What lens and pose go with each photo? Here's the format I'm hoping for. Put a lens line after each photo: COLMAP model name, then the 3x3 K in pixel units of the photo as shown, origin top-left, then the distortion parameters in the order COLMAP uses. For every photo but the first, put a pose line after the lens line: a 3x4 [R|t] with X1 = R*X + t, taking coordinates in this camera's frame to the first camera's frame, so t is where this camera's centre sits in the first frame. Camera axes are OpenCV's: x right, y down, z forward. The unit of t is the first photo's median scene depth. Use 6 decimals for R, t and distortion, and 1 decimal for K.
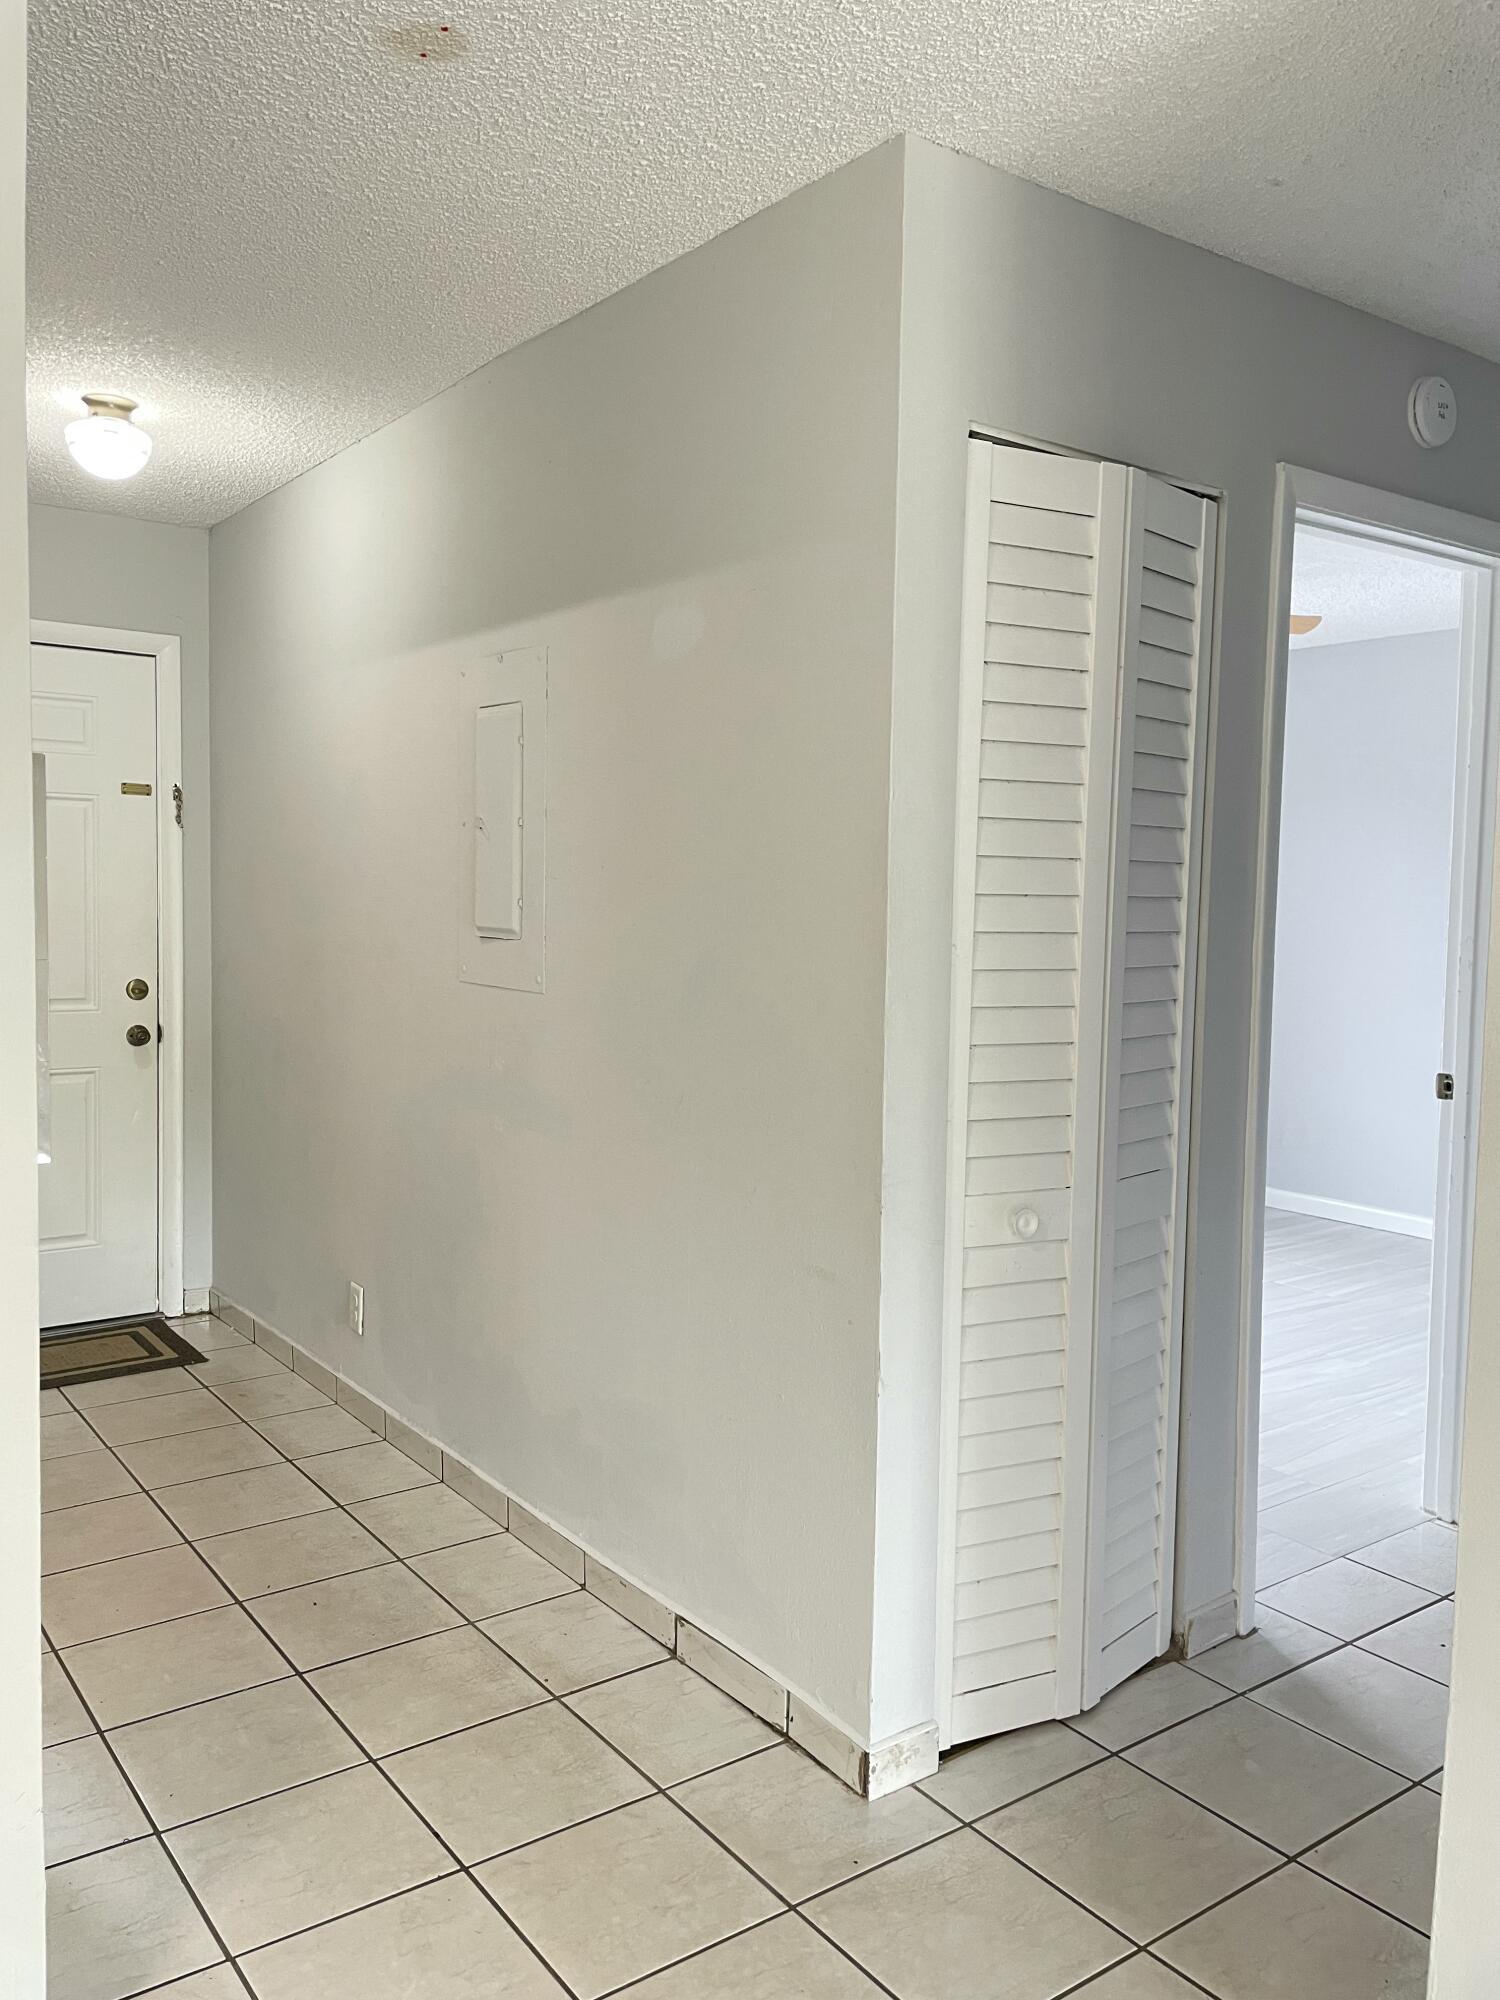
lens RADIAL K [[1502.9, 0, 746.2], [0, 1502.9, 991.0], [0, 0, 1]] dist [0.125820, -0.184380]
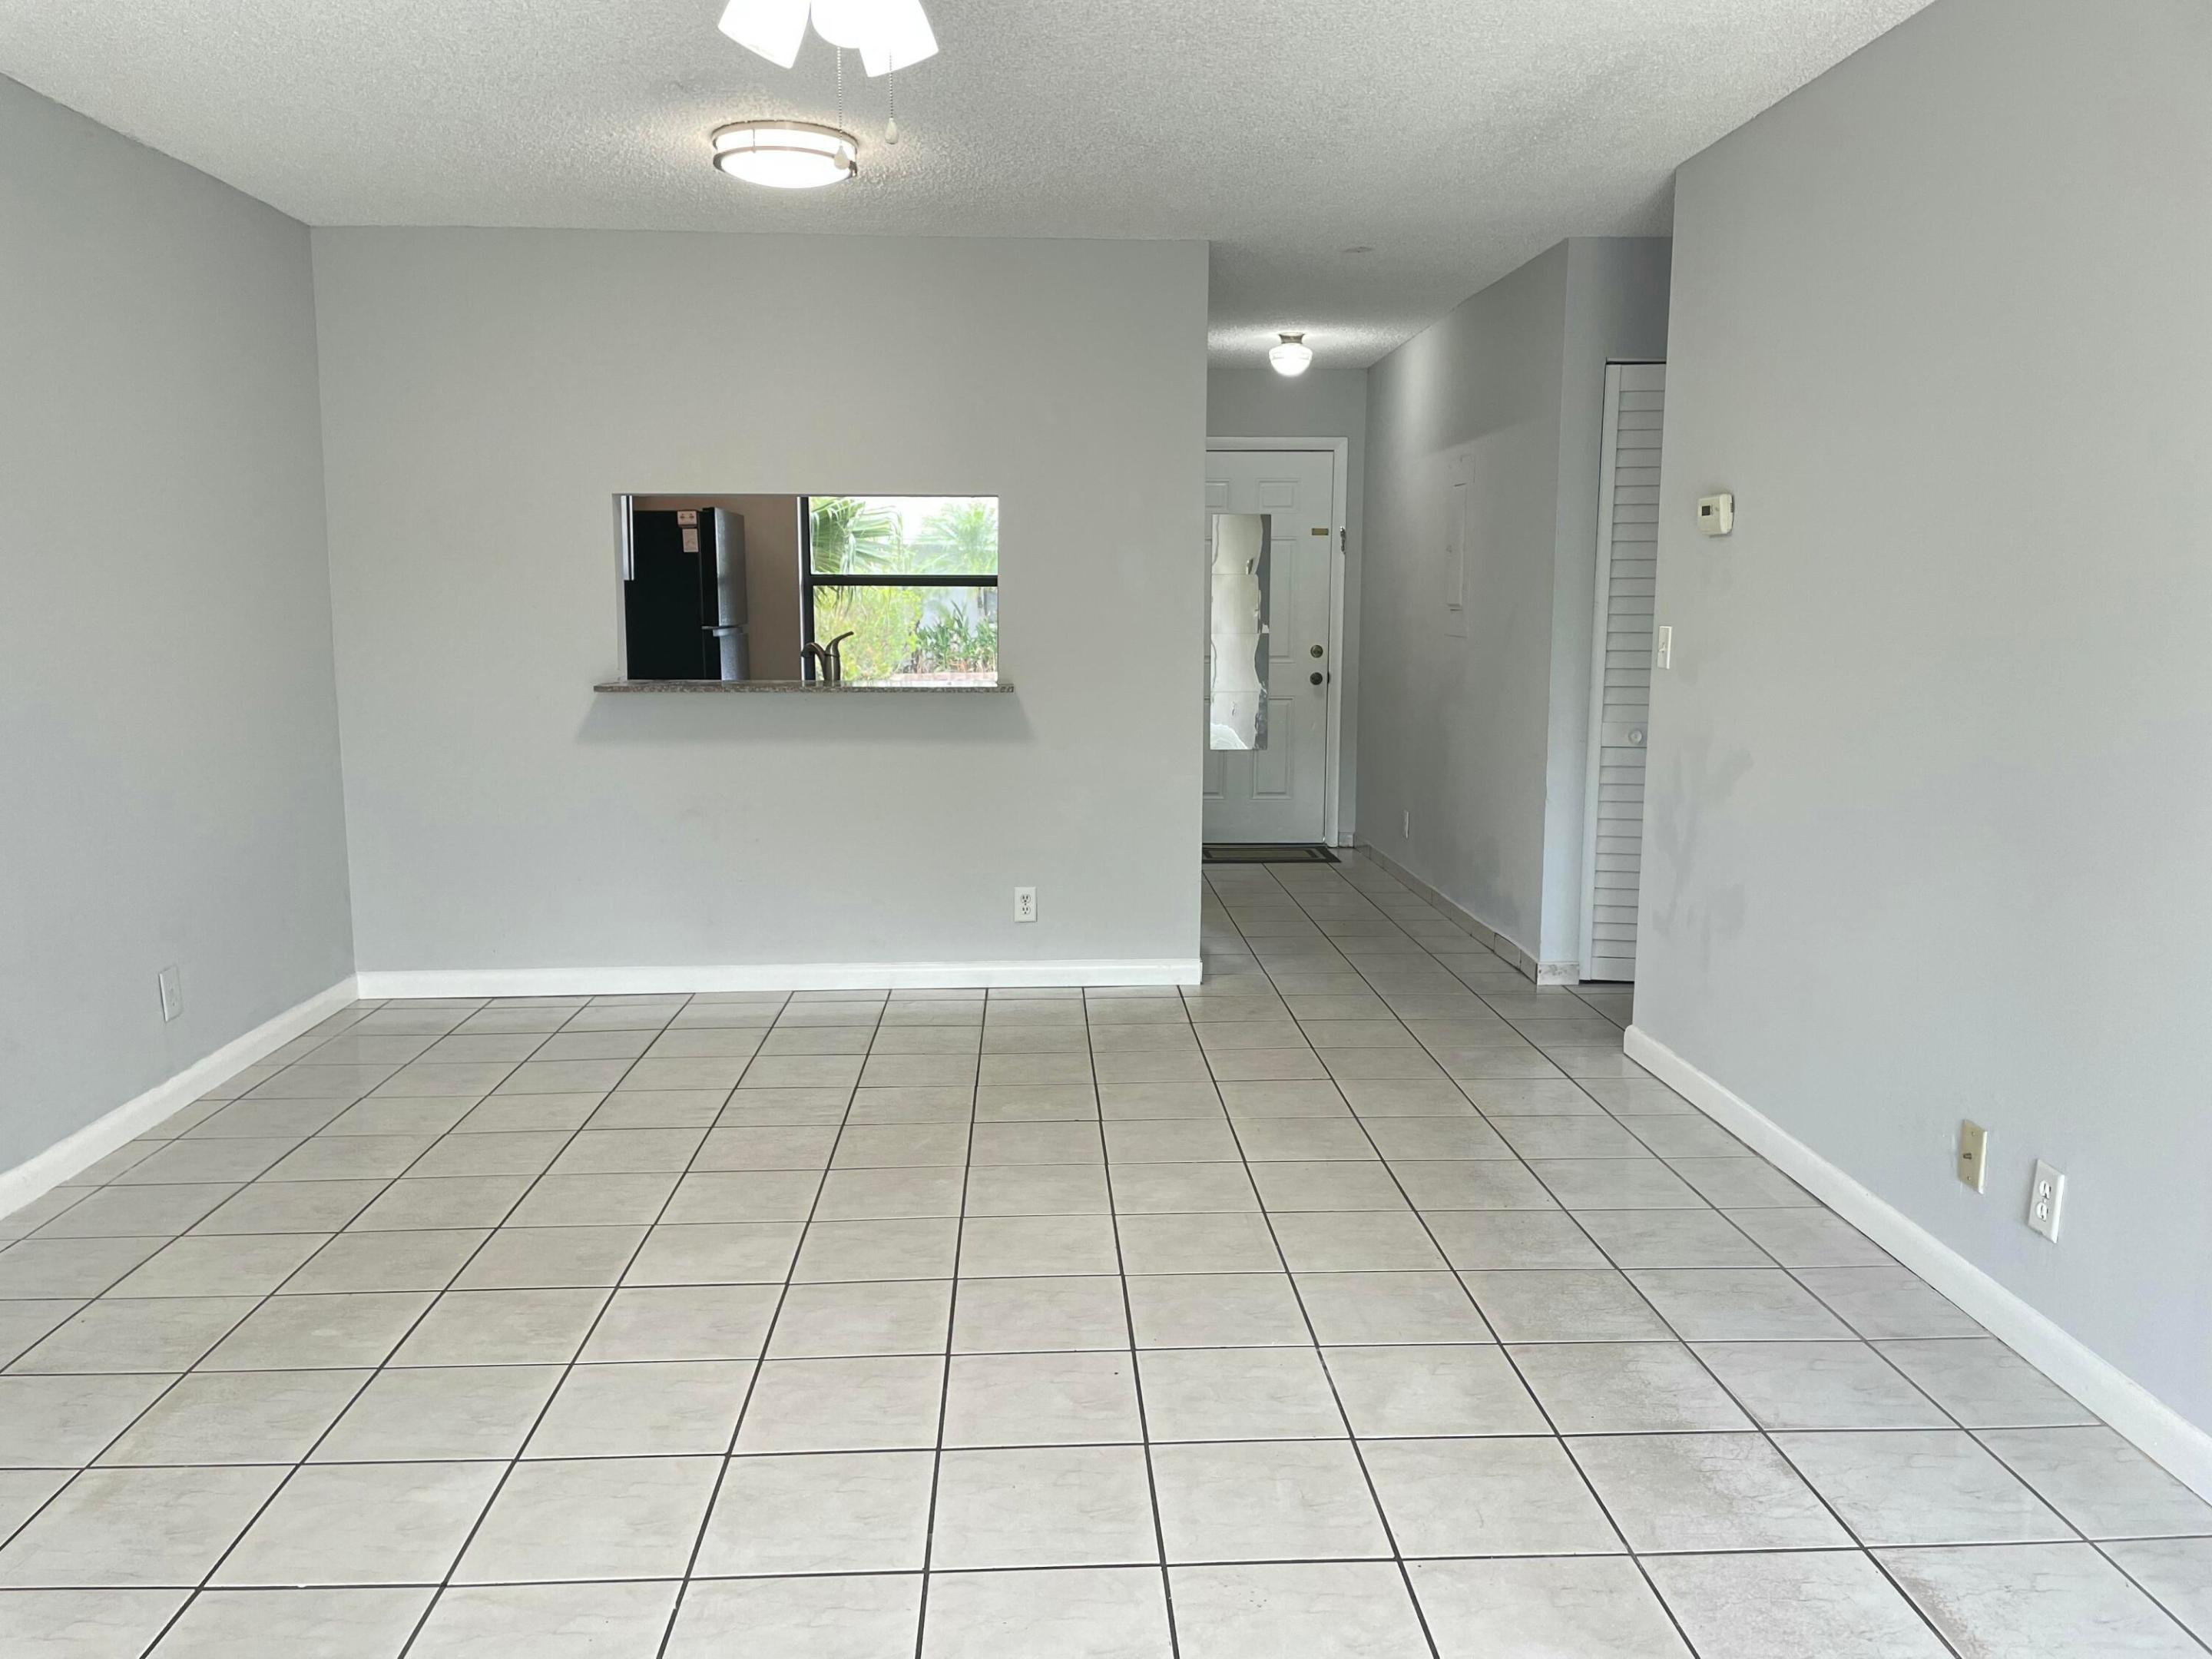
lens RADIAL K [[1677.1, 0, 1087.0], [0, 1677.1, 816.6], [0, 0, 1]] dist [0.095950, -0.135951]
pose [[0.826028, 0.054661, -0.560973, 0.633165], [-0.020818, 0.997566, 0.066550, 0.089227], [0.563245, -0.043294, 0.825155, -0.979690]]
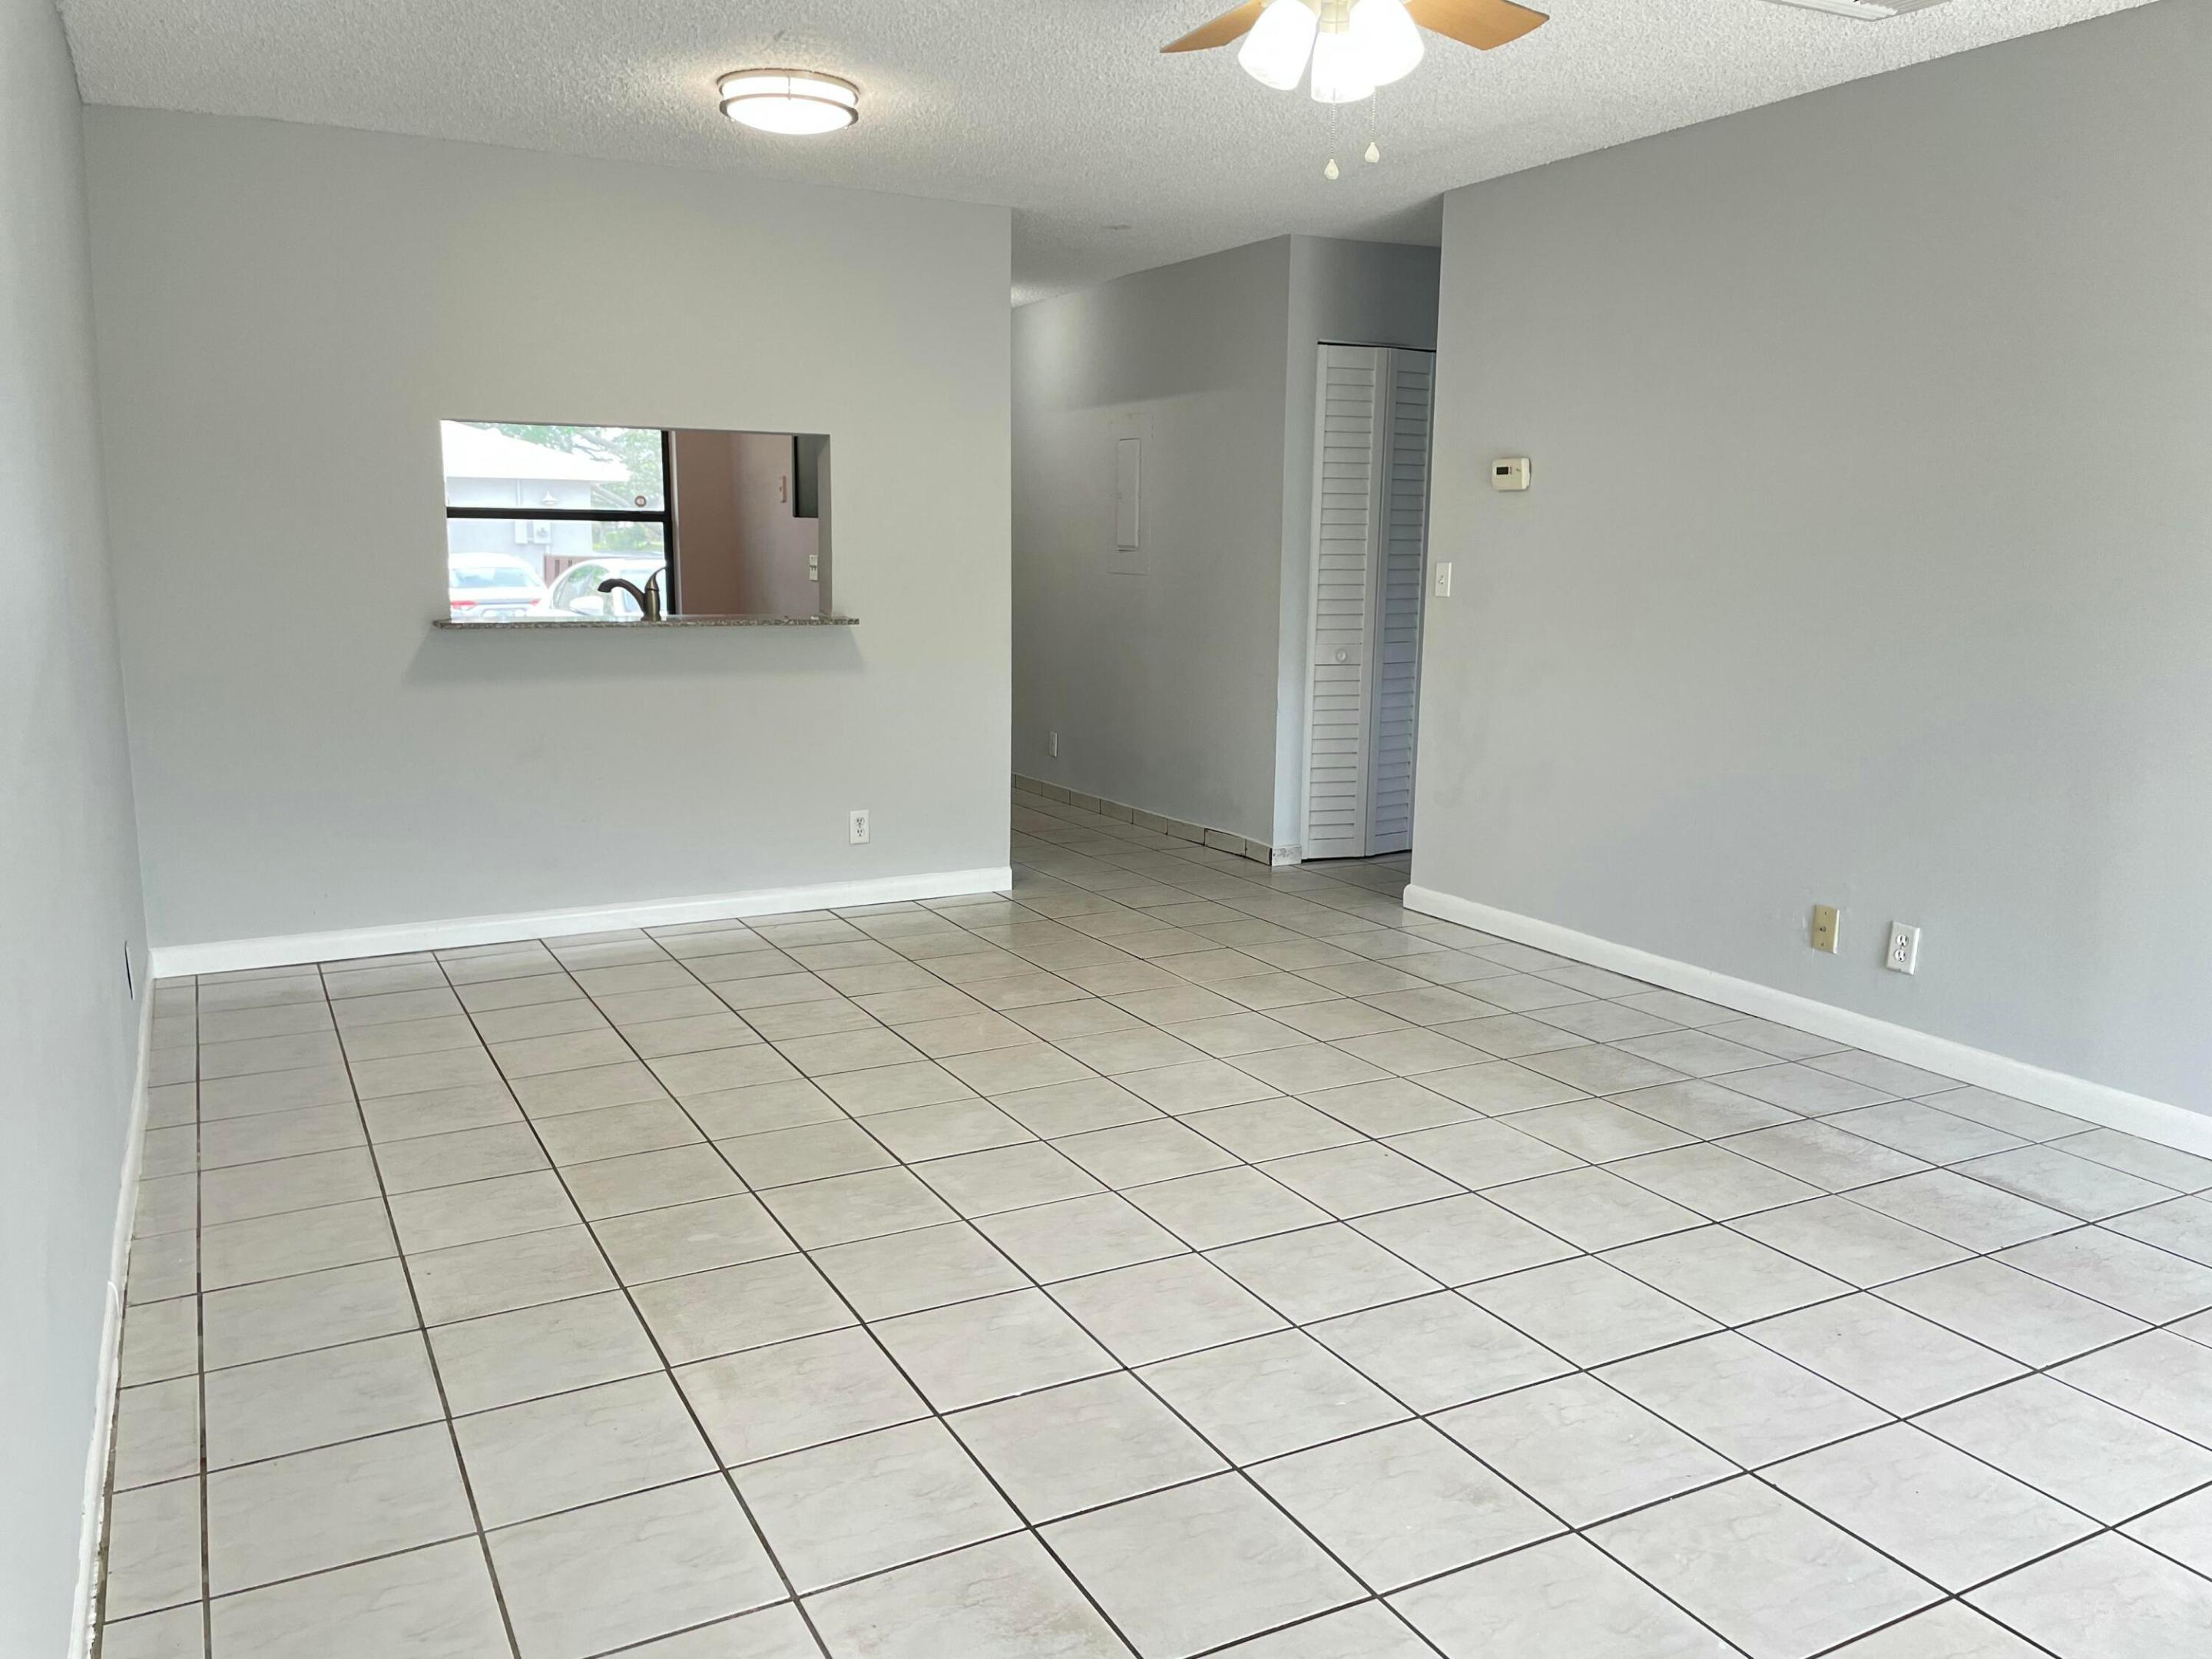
lens RADIAL K [[1677.1, 0, 1087.0], [0, 1677.1, 816.6], [0, 0, 1]] dist [0.095950, -0.135951]
pose [[0.987743, 0.014181, -0.155446, 0.149893], [0.000683, 0.995462, 0.095157, 0.110748], [0.156091, -0.094096, 0.983251, -1.346282]]
